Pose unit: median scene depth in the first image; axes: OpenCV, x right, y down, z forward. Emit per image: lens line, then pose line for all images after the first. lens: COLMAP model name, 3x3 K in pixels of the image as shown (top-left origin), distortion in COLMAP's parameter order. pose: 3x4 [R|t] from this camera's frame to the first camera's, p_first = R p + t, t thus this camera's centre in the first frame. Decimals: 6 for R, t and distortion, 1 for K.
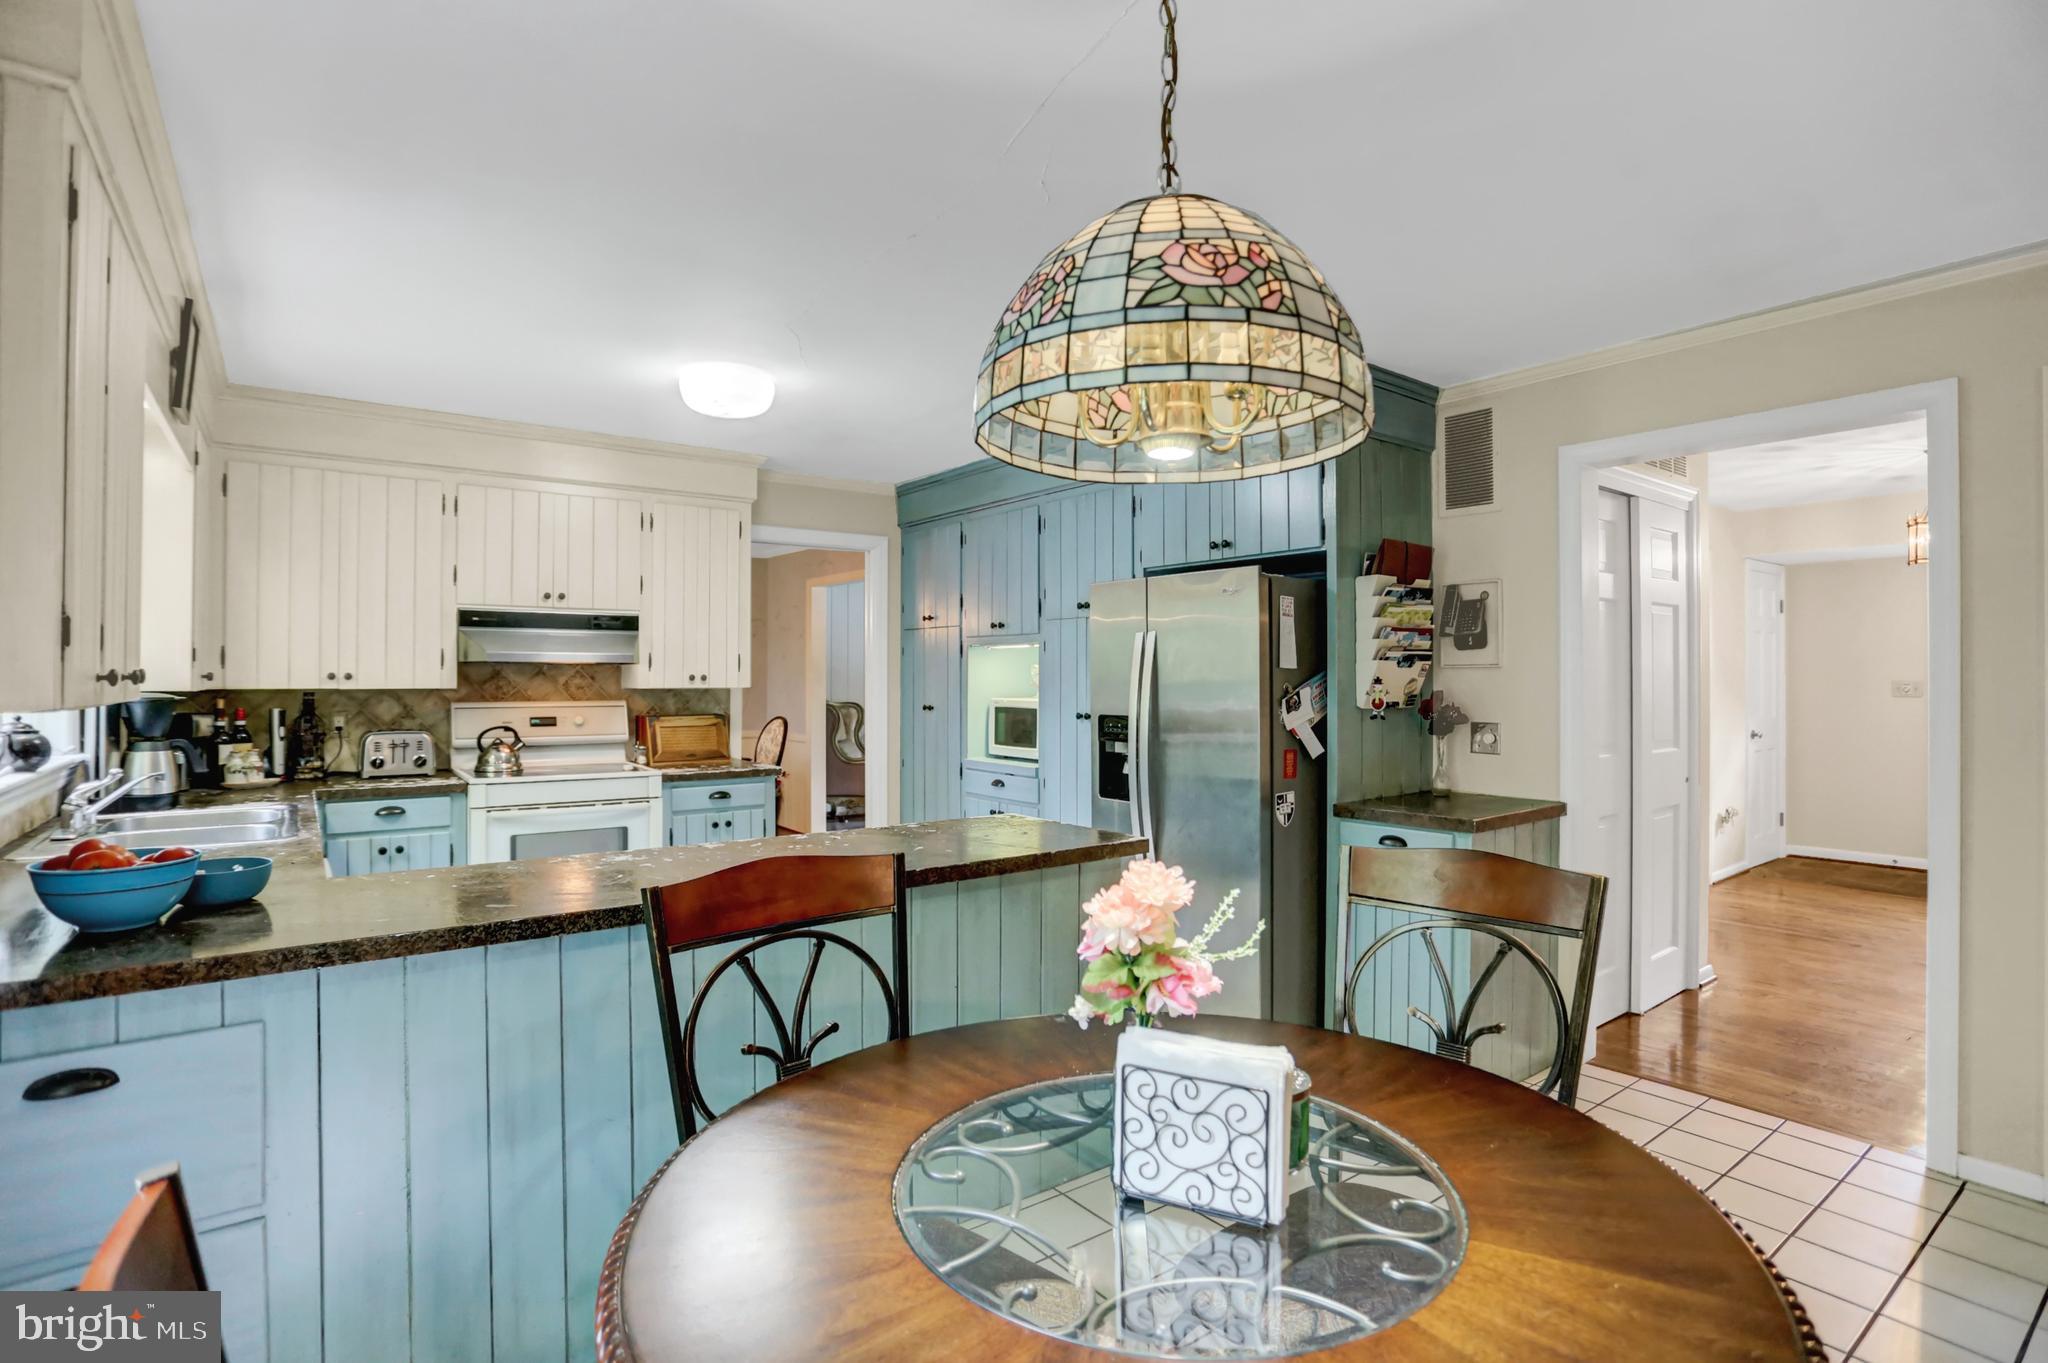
lens RADIAL K [[1004.2, 0, 1033.1], [0, 1004.2, 668.5], [0, 0, 1]] dist [-0.069673, 0.025008]
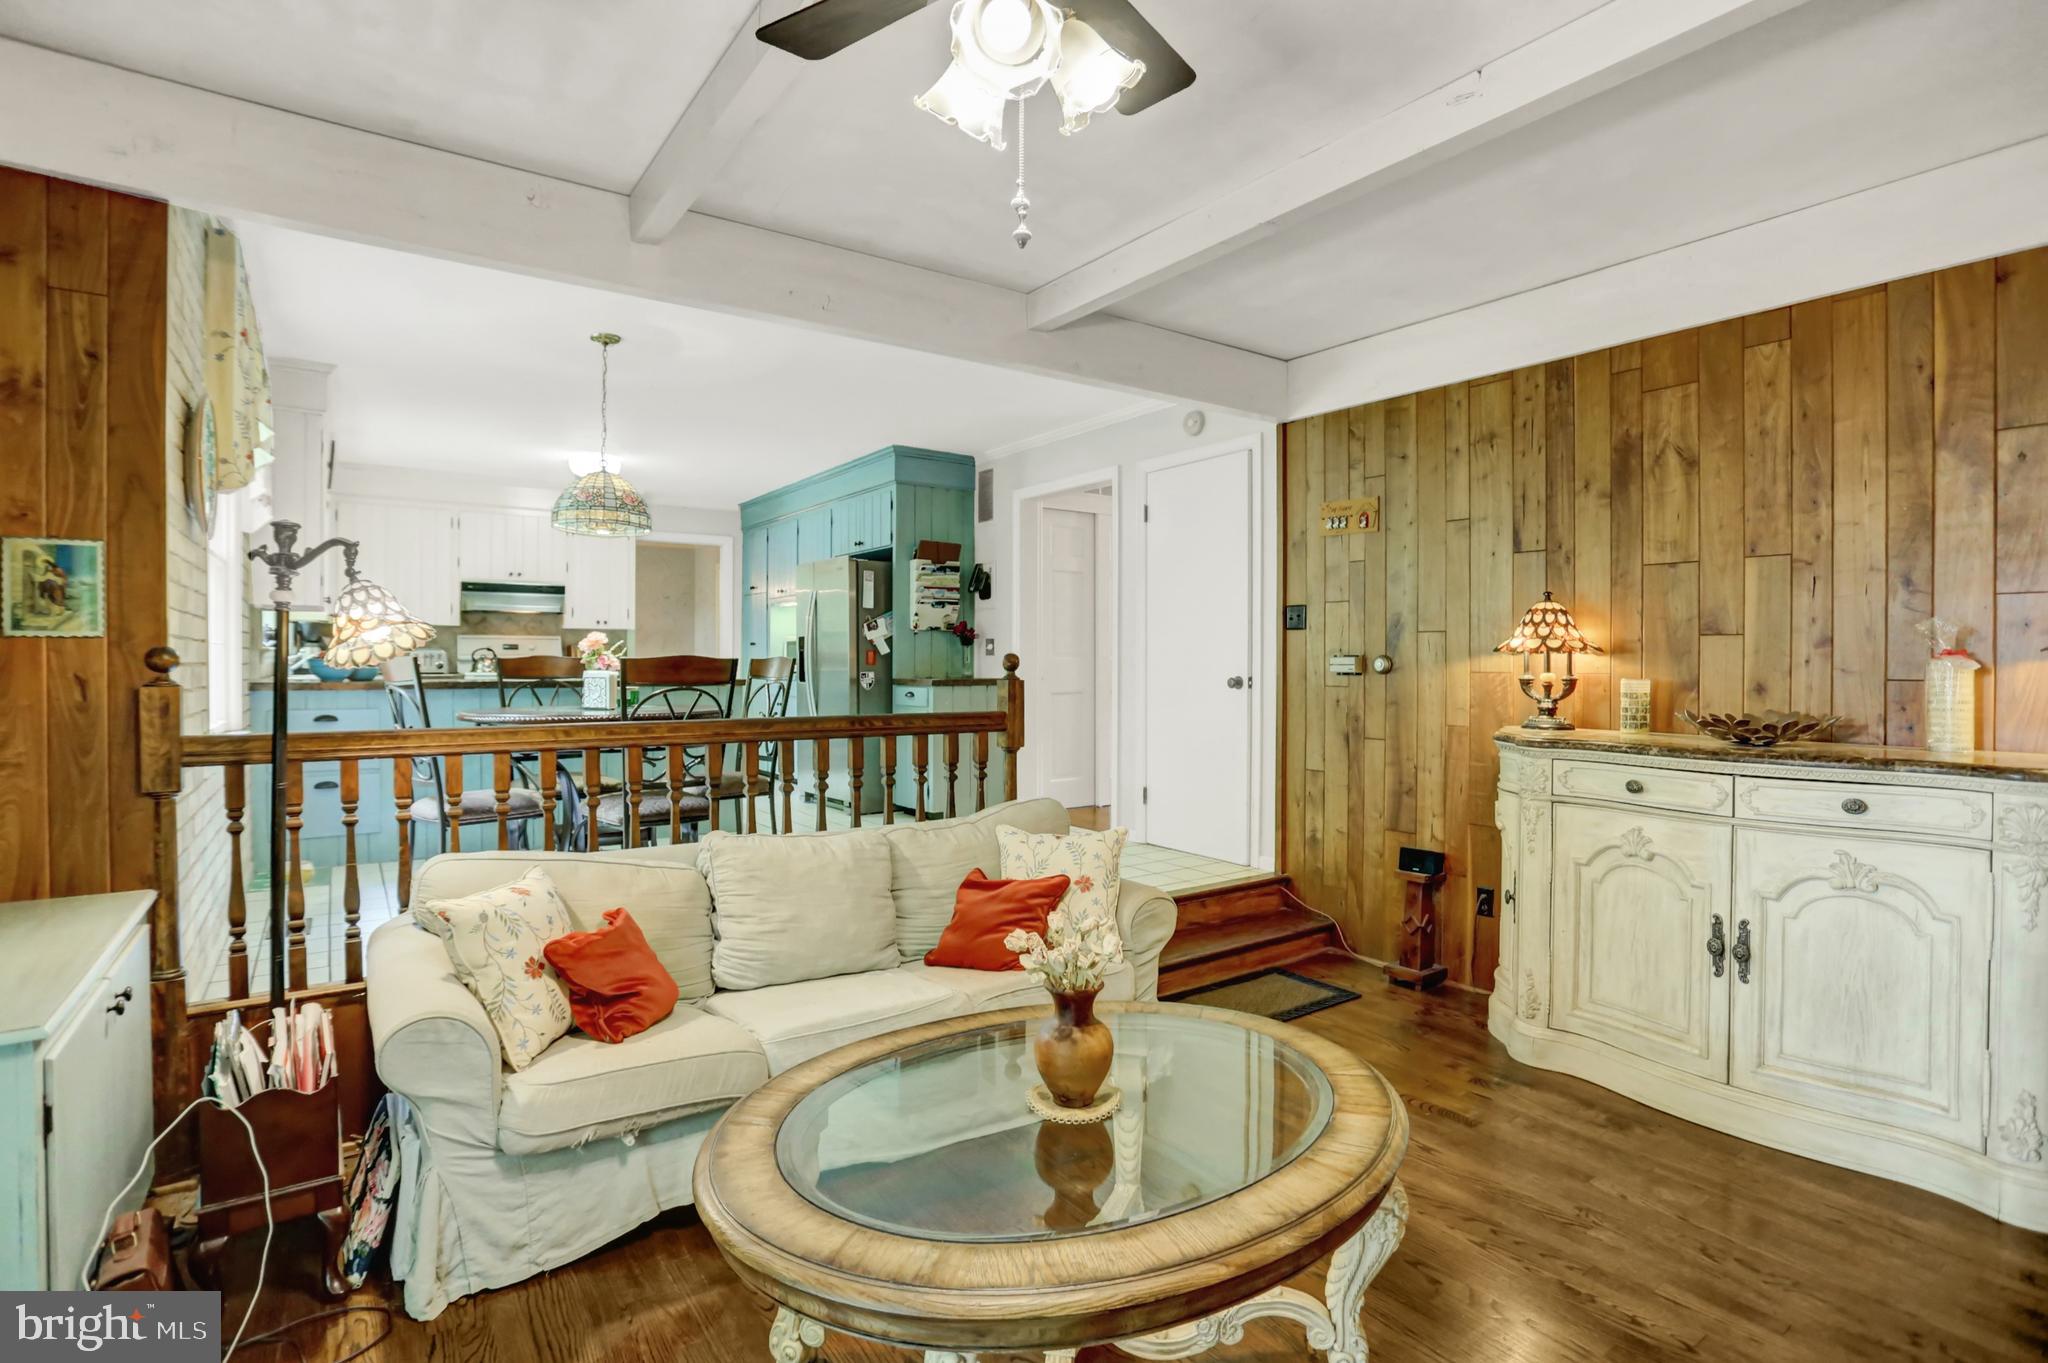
lens RADIAL K [[1004.2, 0, 1033.1], [0, 1004.2, 668.5], [0, 0, 1]] dist [-0.069673, 0.025008]
pose [[0.999361, 0.000927, -0.035738, 0.527270], [-0.000393, 0.999888, 0.014935, 0.072273], [0.035748, -0.014911, 0.999250, -0.762667]]
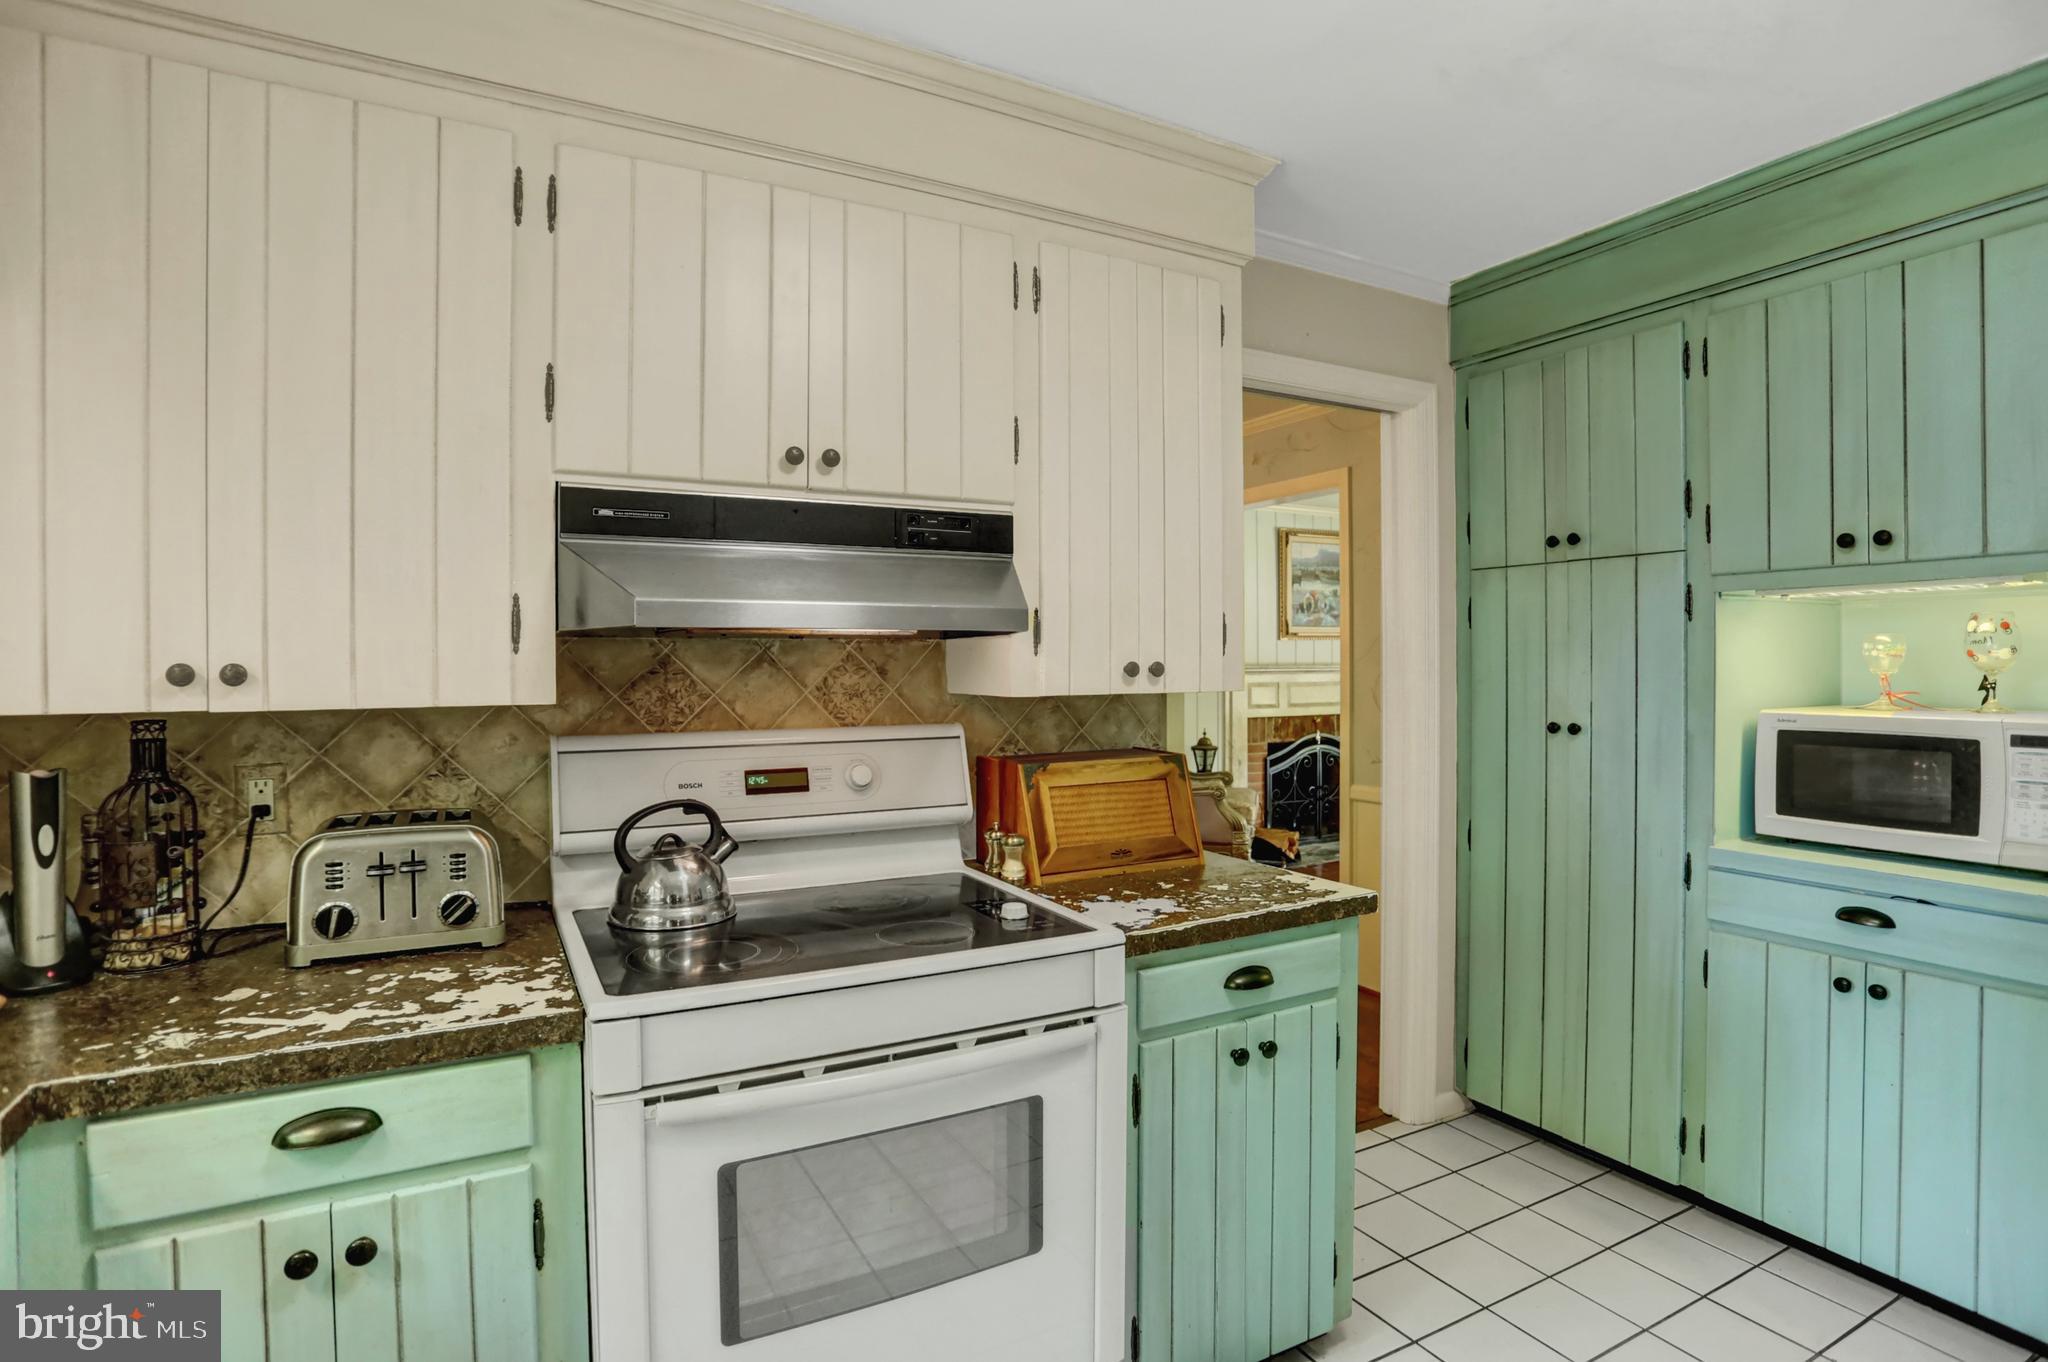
lens RADIAL K [[1047.4, 0, 1161.1], [0, 1047.4, 656.1], [0, 0, 1]] dist [-0.097545, 0.032599]
pose [[0.999131, -0.005745, -0.041271, -0.354641], [0.005769, 0.999983, 0.000447, 0.003946], [0.041268, -0.000684, 0.999148, 0.646285]]
